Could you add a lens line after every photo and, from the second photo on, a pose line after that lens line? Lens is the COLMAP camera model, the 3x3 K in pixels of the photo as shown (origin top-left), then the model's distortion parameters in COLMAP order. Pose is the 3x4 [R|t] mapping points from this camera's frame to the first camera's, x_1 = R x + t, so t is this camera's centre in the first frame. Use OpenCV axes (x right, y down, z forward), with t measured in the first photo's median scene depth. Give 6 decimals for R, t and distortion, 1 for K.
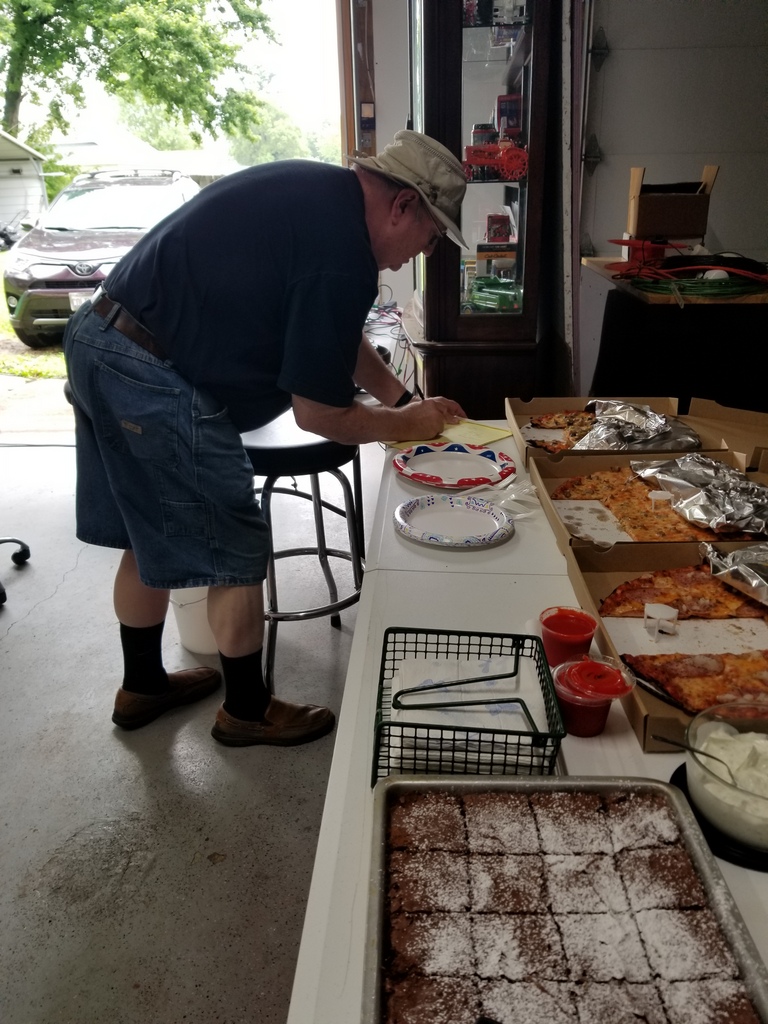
lens RADIAL K [[792.2, 0, 407.5], [0, 792.2, 530.2], [0, 0, 1]] dist [0.056055, -0.096827]
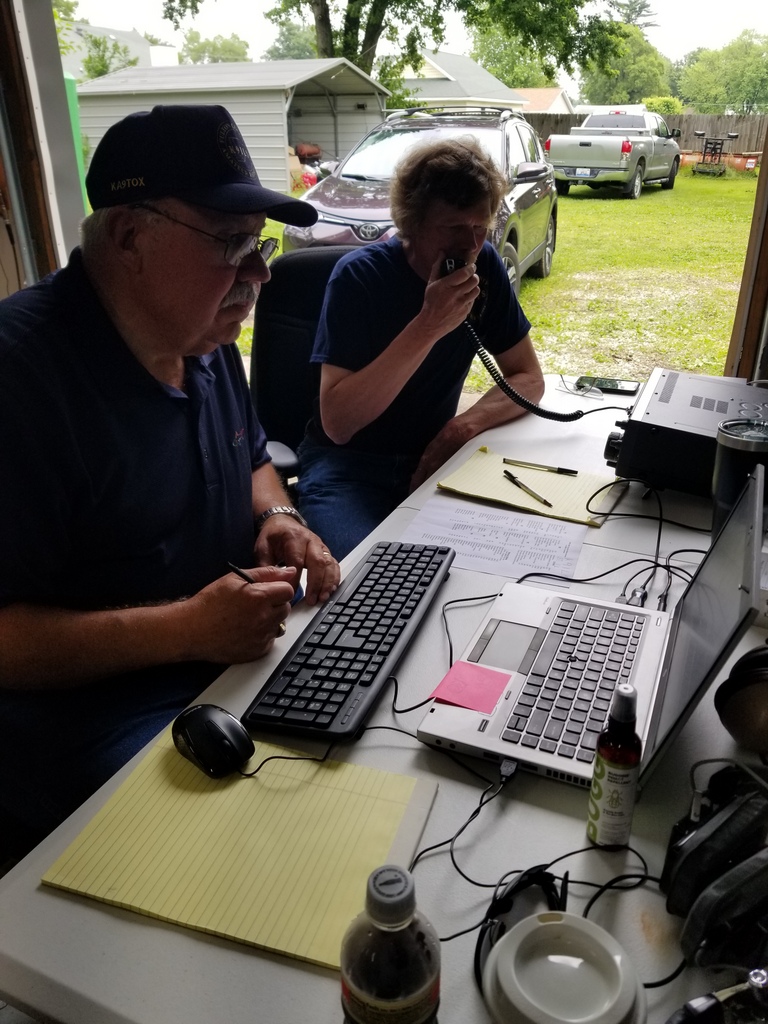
lens RADIAL K [[792.2, 0, 405.4], [0, 792.2, 522.3], [0, 0, 1]] dist [0.056055, -0.096827]
pose [[0.923929, 0.184762, -0.334991, -0.036258], [-0.166518, 0.982568, 0.082660, -0.087786], [0.344423, -0.020590, 0.938589, 0.196952]]
